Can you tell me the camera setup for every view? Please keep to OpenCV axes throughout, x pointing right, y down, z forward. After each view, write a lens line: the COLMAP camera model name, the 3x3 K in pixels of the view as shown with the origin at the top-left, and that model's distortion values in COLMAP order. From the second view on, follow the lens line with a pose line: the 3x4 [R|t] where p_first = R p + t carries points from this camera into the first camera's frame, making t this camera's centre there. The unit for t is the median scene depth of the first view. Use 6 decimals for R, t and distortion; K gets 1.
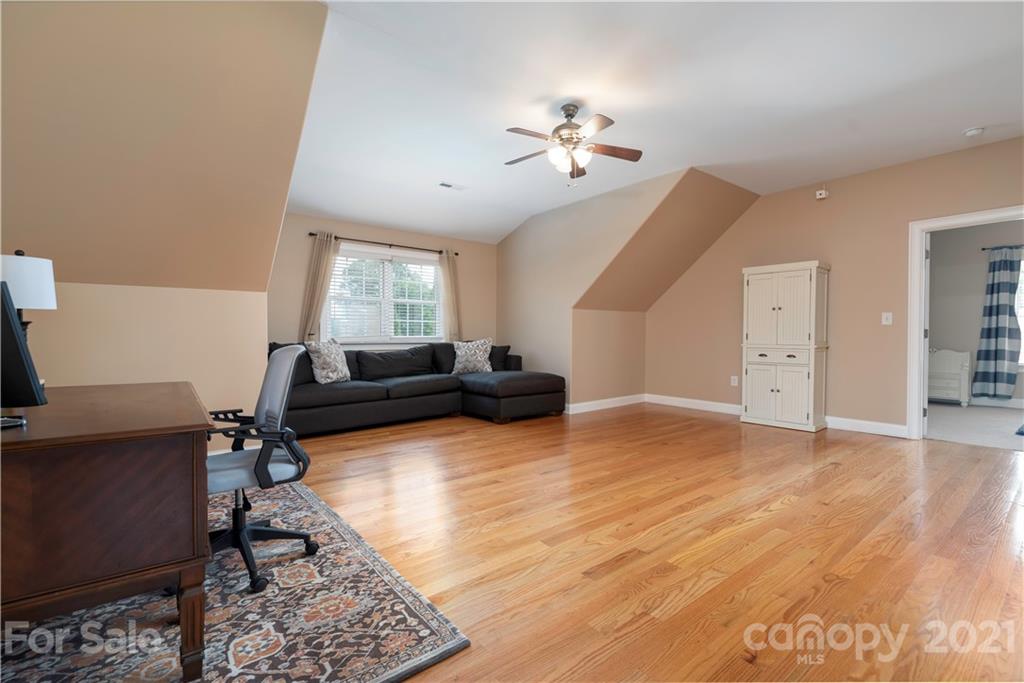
lens RADIAL K [[454.3, 0, 512.0], [0, 454.3, 341.5], [0, 0, 1]] dist [-0.001569, -0.000058]
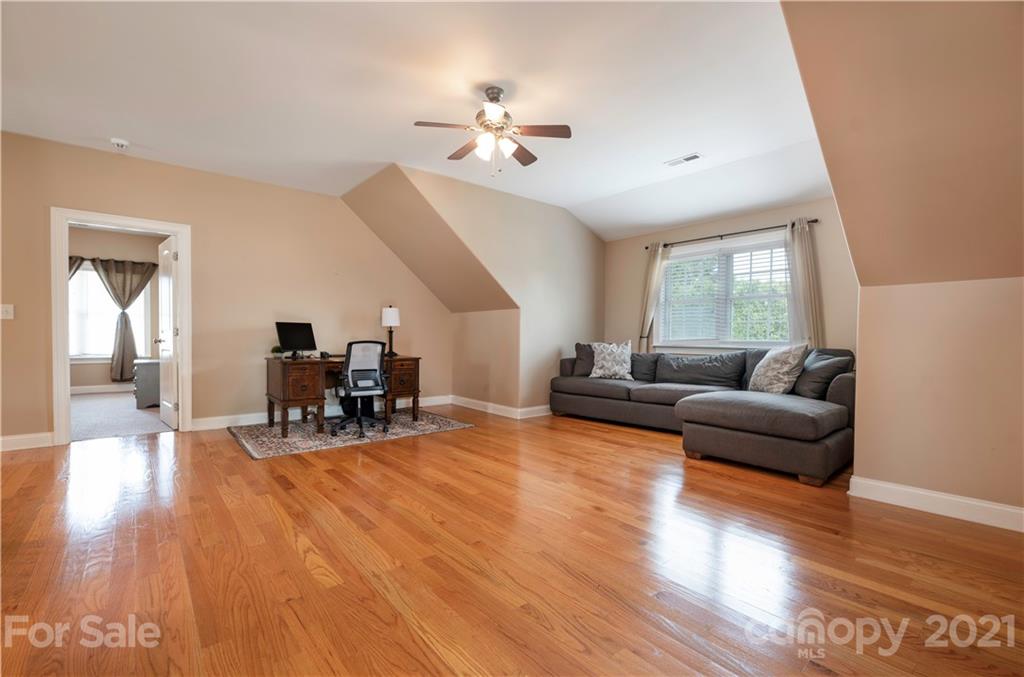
lens RADIAL K [[451.6, 0, 512.0], [0, 451.6, 338.5], [0, 0, 1]] dist [0.000855, 0.000096]
pose [[0.024768, 0.002538, -0.999690, 1.127407], [-0.022492, 0.999745, 0.001981, -0.012899], [0.999440, 0.022435, 0.024819, 1.092935]]
